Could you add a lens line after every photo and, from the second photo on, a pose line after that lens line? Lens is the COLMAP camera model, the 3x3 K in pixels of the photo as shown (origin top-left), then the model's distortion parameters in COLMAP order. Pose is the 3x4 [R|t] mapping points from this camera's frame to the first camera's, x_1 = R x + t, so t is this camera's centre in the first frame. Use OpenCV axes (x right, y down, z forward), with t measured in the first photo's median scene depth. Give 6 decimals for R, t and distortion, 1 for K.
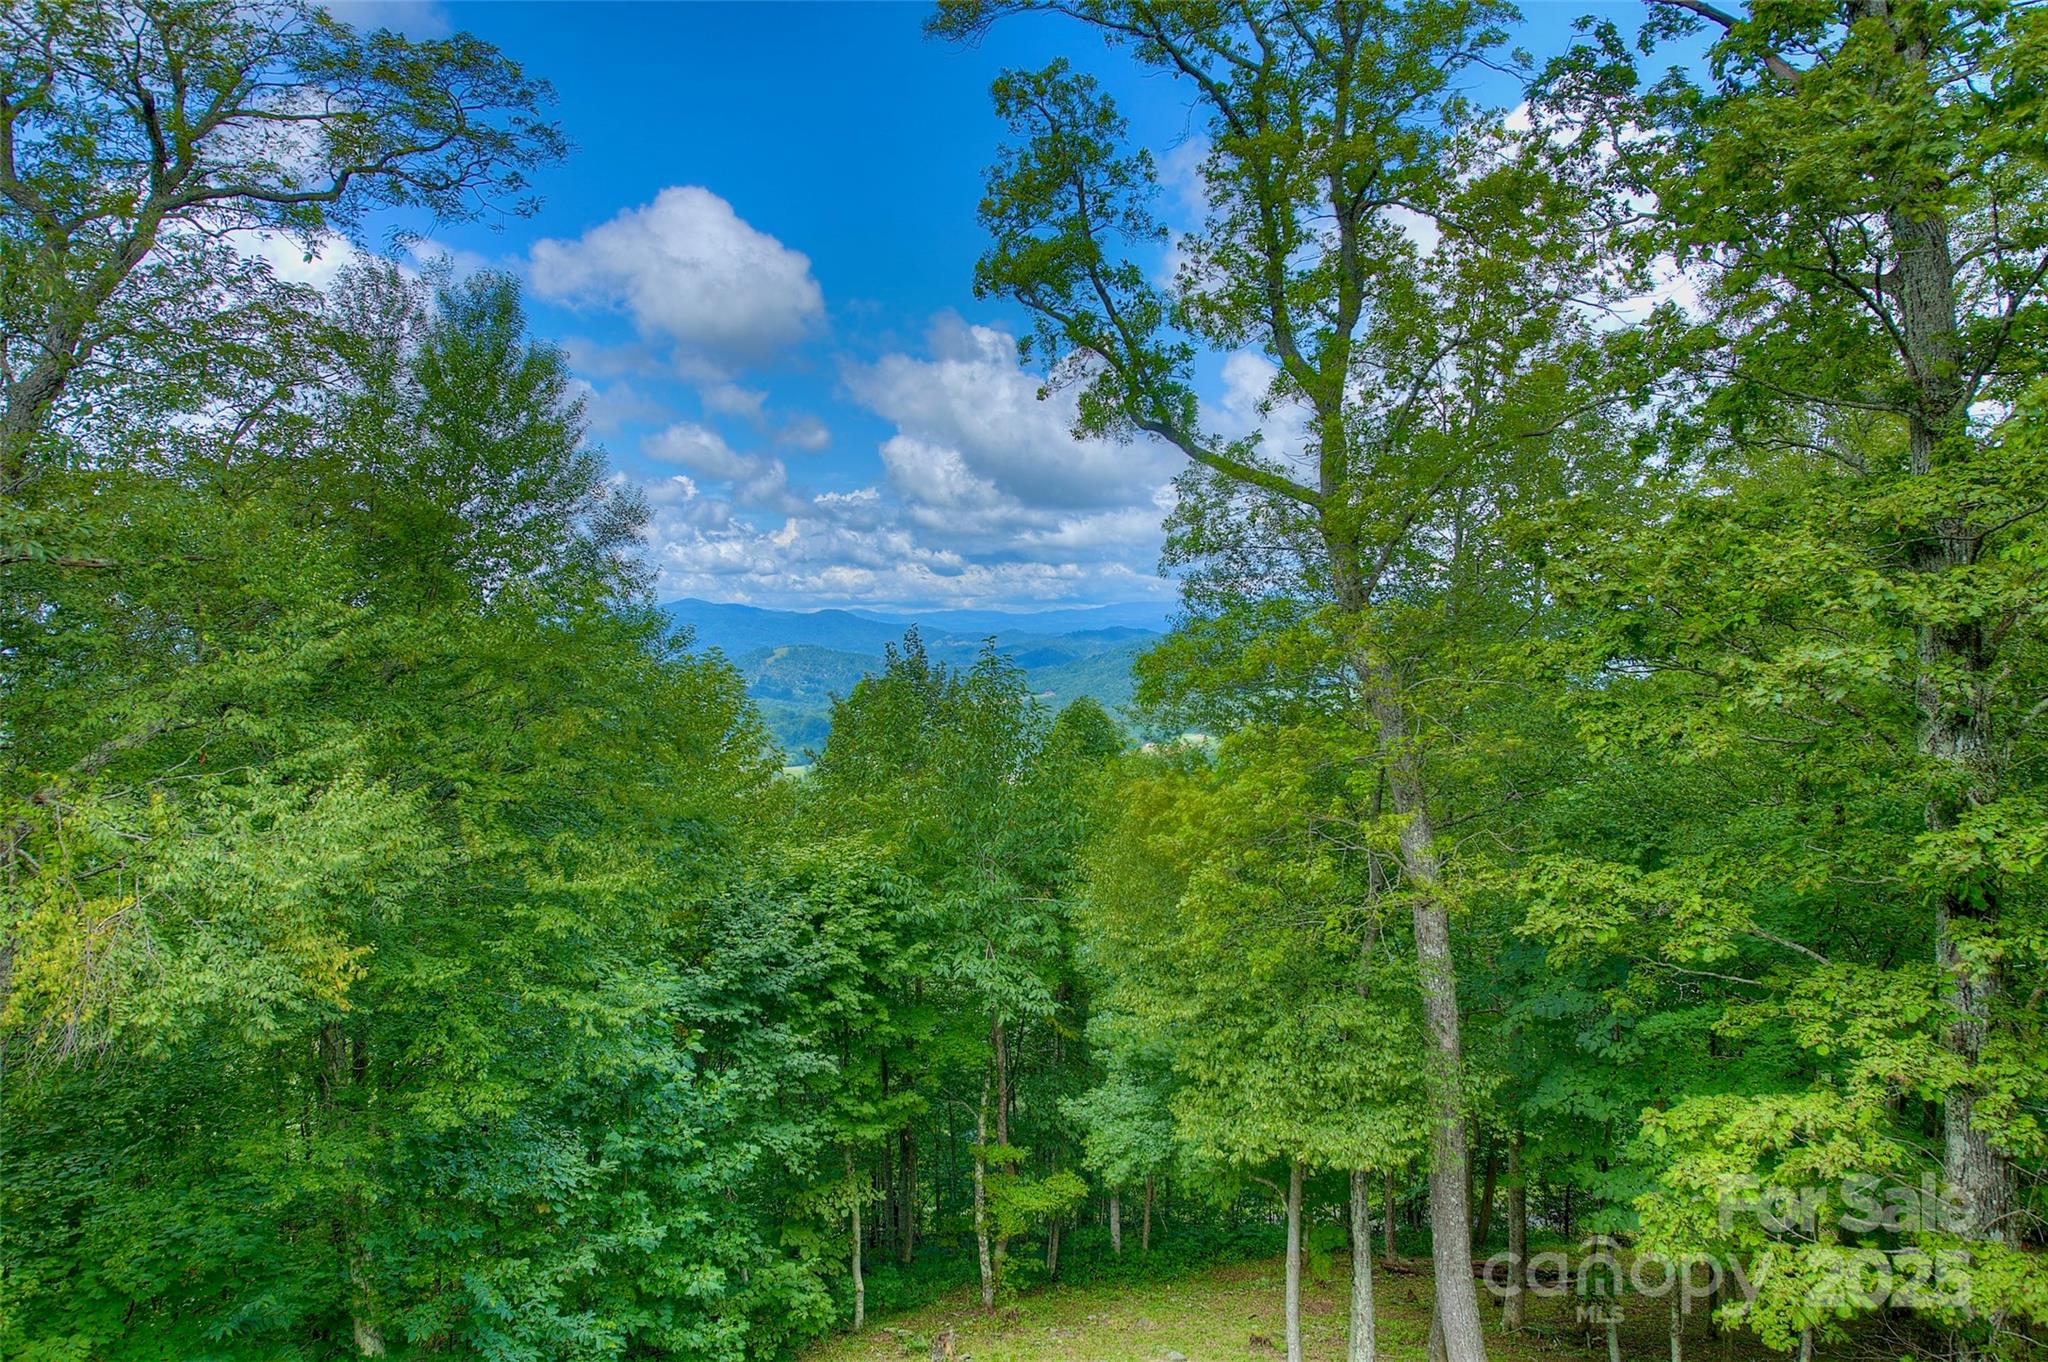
lens RADIAL K [[1386.7, 0, 1017.5], [0, 1386.7, 683.1], [0, 0, 1]] dist [0.002717, 0.000916]
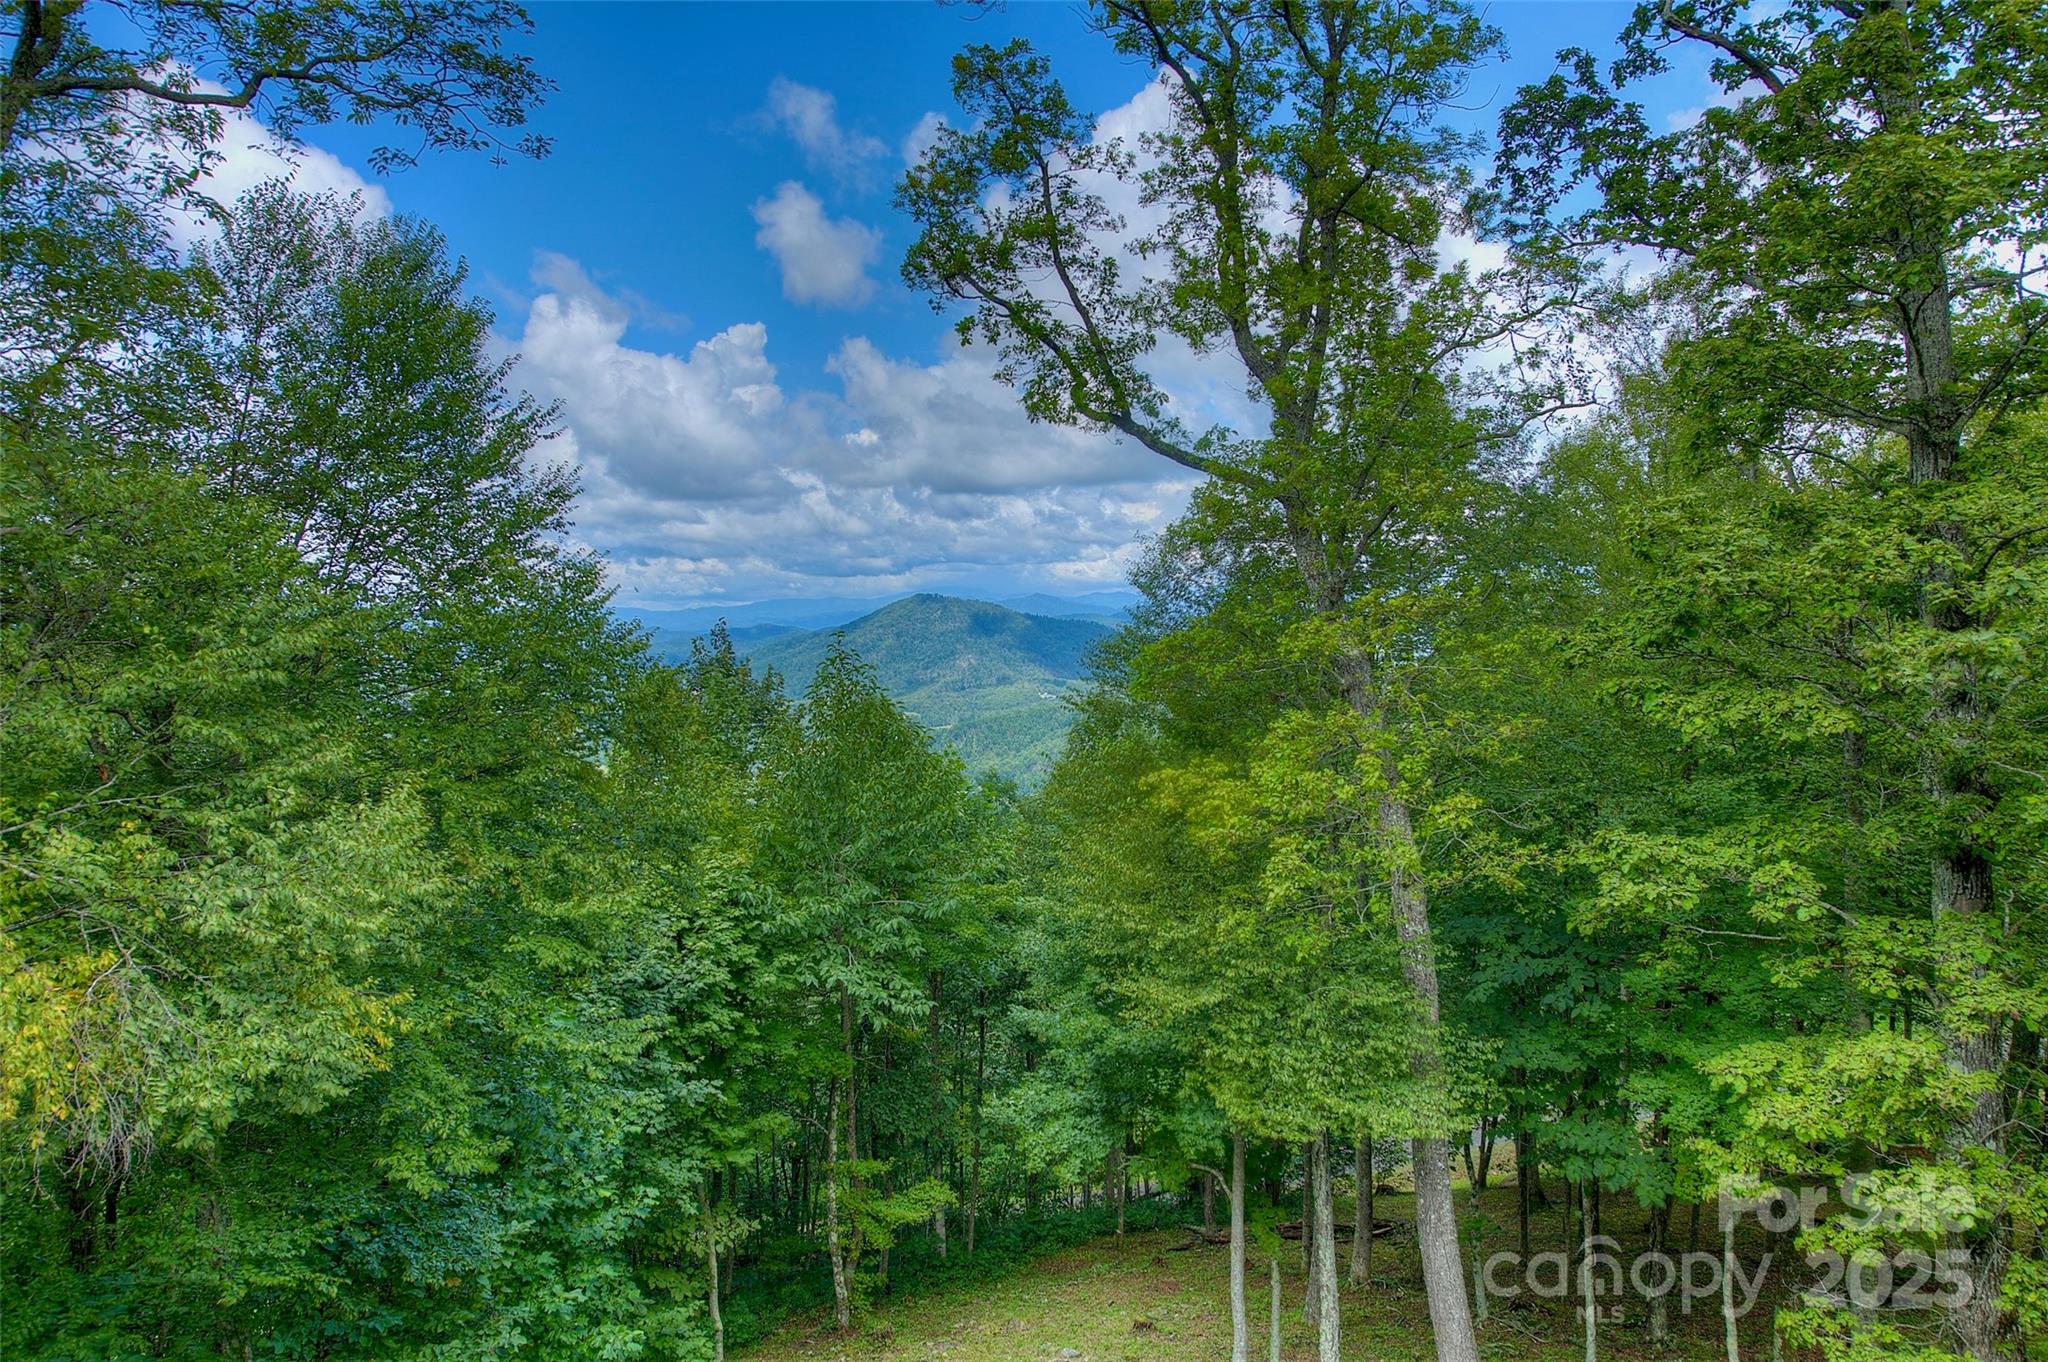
lens RADIAL K [[1386.7, 0, 1023.9], [0, 1386.7, 676.3], [0, 0, 1]] dist [0.002717, 0.000916]
pose [[0.964750, -0.010718, 0.262951, -0.178500], [0.011381, 0.999935, -0.000998, 0.000896], [-0.262923, 0.003955, 0.964809, 0.048466]]
